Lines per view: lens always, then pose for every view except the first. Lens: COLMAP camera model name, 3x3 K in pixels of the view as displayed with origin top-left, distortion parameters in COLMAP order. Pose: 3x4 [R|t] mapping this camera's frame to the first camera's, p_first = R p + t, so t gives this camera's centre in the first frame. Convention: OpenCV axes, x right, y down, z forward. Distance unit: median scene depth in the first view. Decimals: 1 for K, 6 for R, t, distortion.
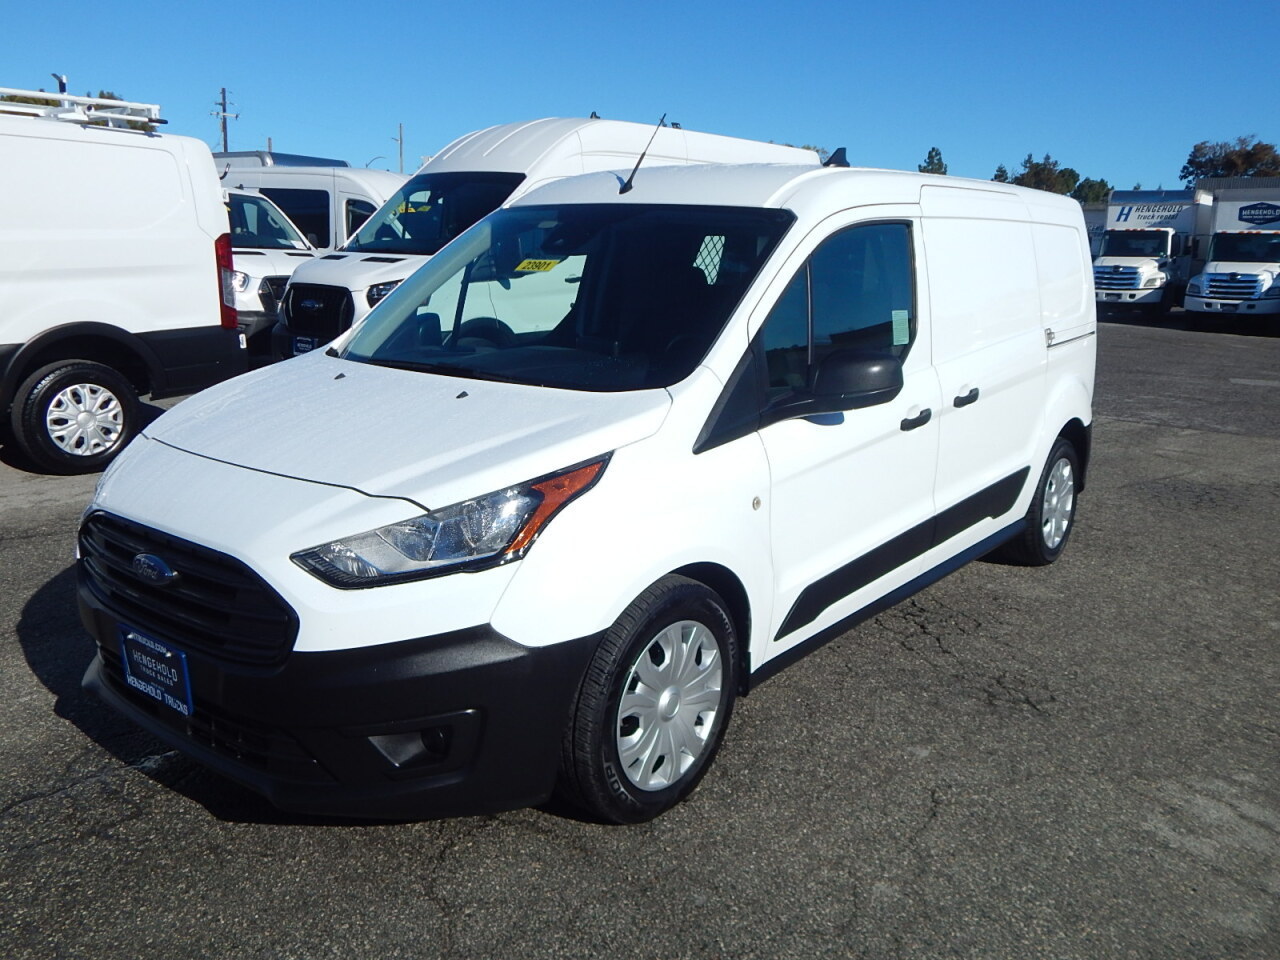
lens RADIAL K [[1055.7, 0, 660.5], [0, 1055.7, 496.1], [0, 0, 1]] dist [-0.010146, -0.011006]
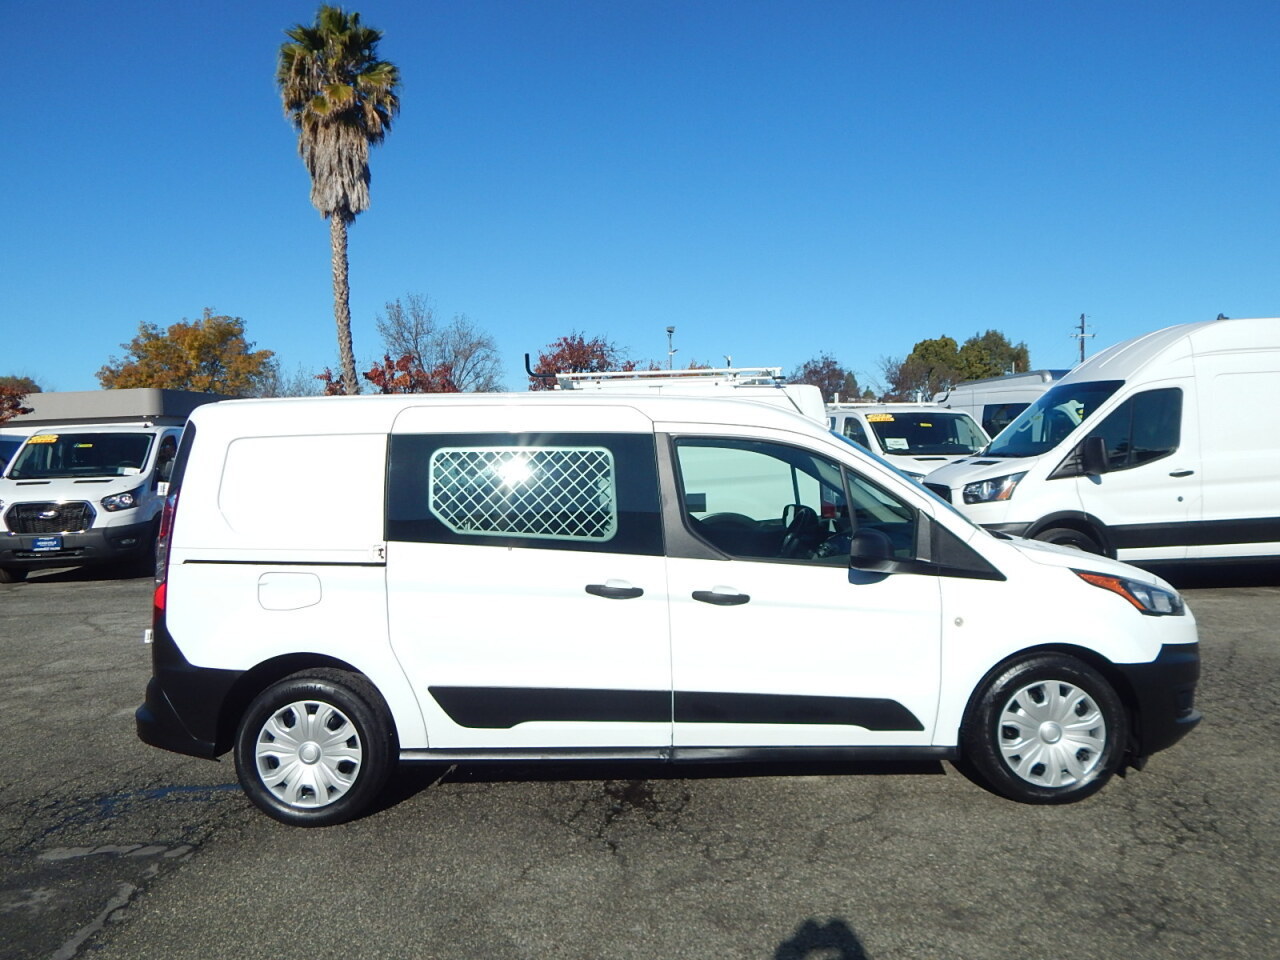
lens RADIAL K [[944.5, 0, 640.0], [0, 944.5, 480.0], [0, 0, 1]] dist [-0.005686, -0.000789]
pose [[0.665273, -0.027256, -0.746103, 0.072904], [-0.120956, 0.982197, -0.143733, -0.001416], [0.736737, 0.185868, 0.650132, 0.006729]]
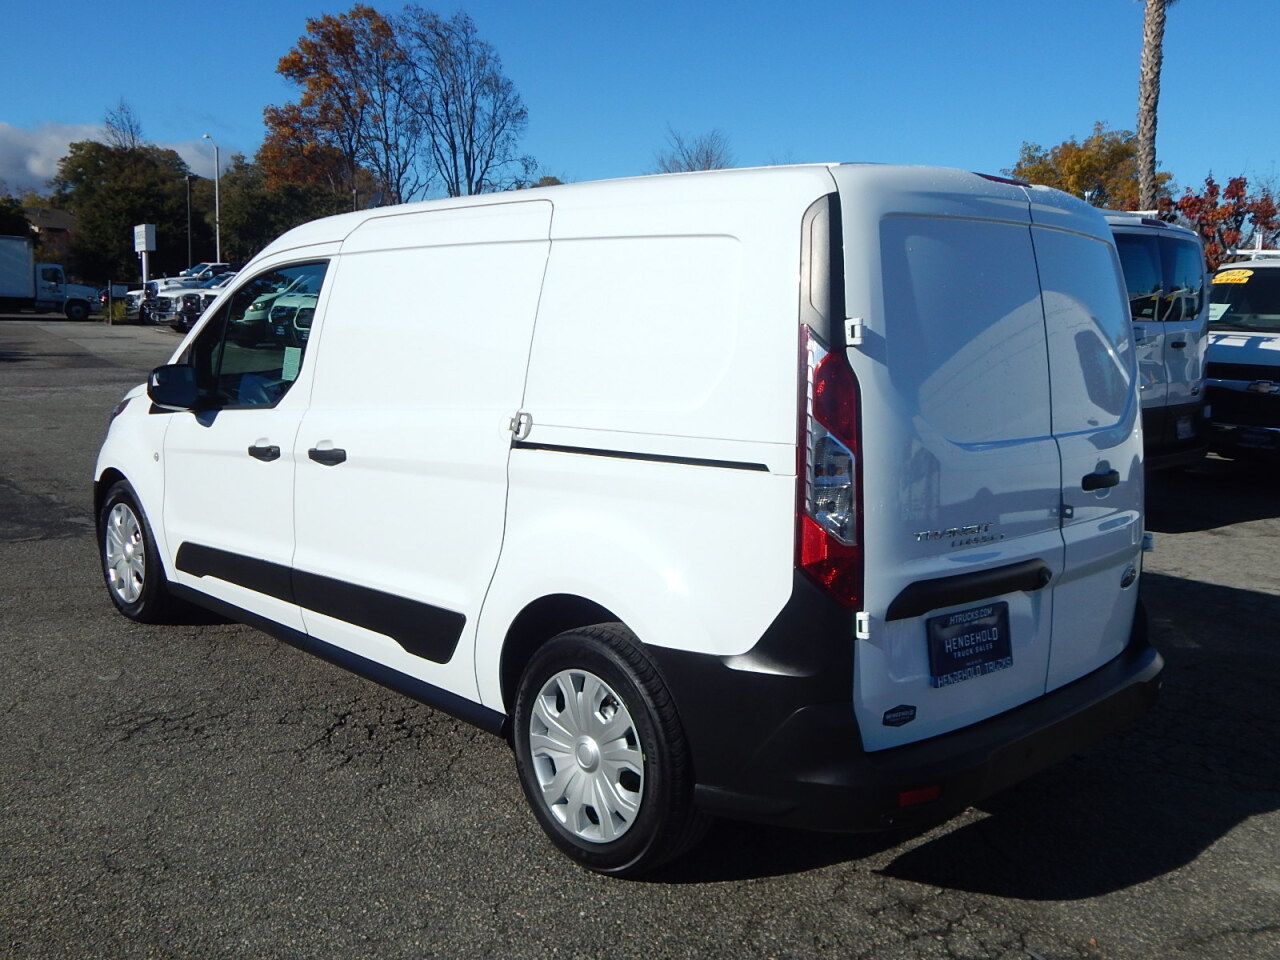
lens RADIAL K [[1187.2, 0, 676.6], [0, 1187.2, 475.6], [0, 0, 1]] dist [-0.007926, -0.020911]
pose [[-0.110264, 0.110676, -0.987721, 0.149096], [-0.259334, 0.956151, 0.136089, -0.034668], [0.959473, 0.271155, -0.076727, 0.164547]]
